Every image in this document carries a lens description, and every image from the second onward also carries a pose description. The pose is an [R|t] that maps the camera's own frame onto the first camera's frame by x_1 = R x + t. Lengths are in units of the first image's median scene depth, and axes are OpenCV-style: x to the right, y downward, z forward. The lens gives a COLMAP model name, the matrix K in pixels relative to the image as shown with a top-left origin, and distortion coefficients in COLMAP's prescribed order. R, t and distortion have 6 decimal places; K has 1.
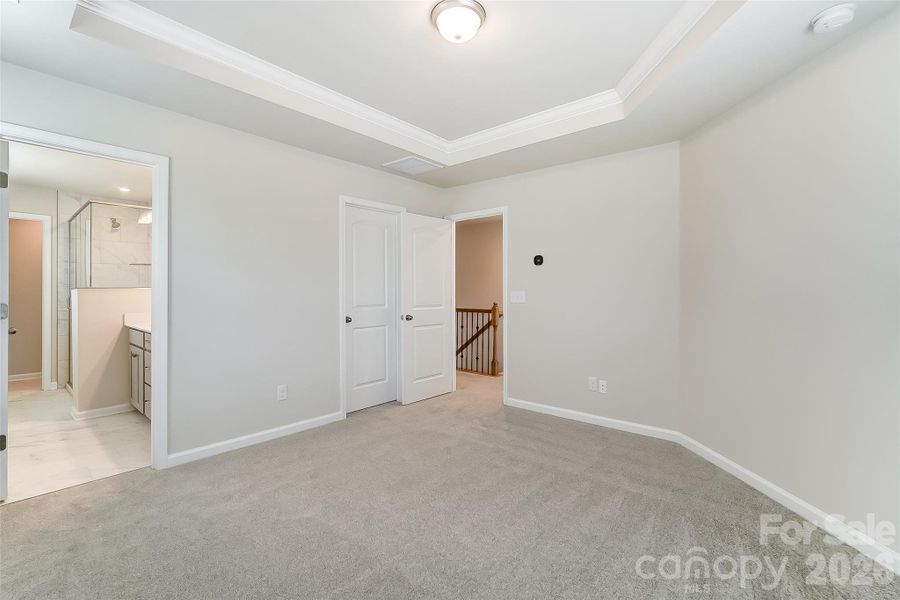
lens RADIAL K [[402.4, 0, 442.8], [0, 402.4, 285.8], [0, 0, 1]] dist [-0.031027, 0.016397]
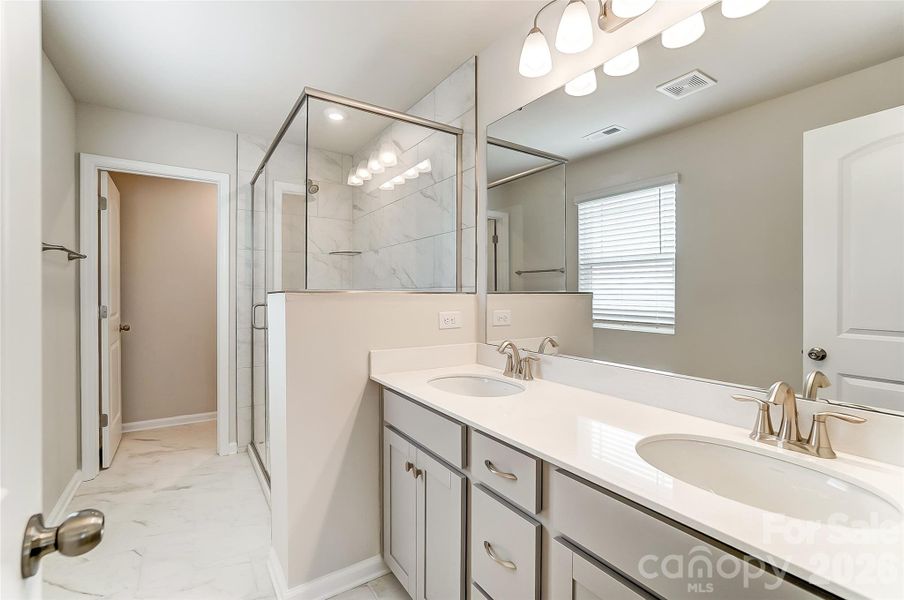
lens RADIAL K [[402.0, 0, 449.0], [0, 402.0, 292.5], [0, 0, 1]] dist [-0.029980, 0.015730]
pose [[0.965895, 0.009785, -0.258749, -0.484644], [-0.007814, 0.999932, 0.008648, 0.000841], [0.258816, -0.006331, 0.965906, 0.478391]]
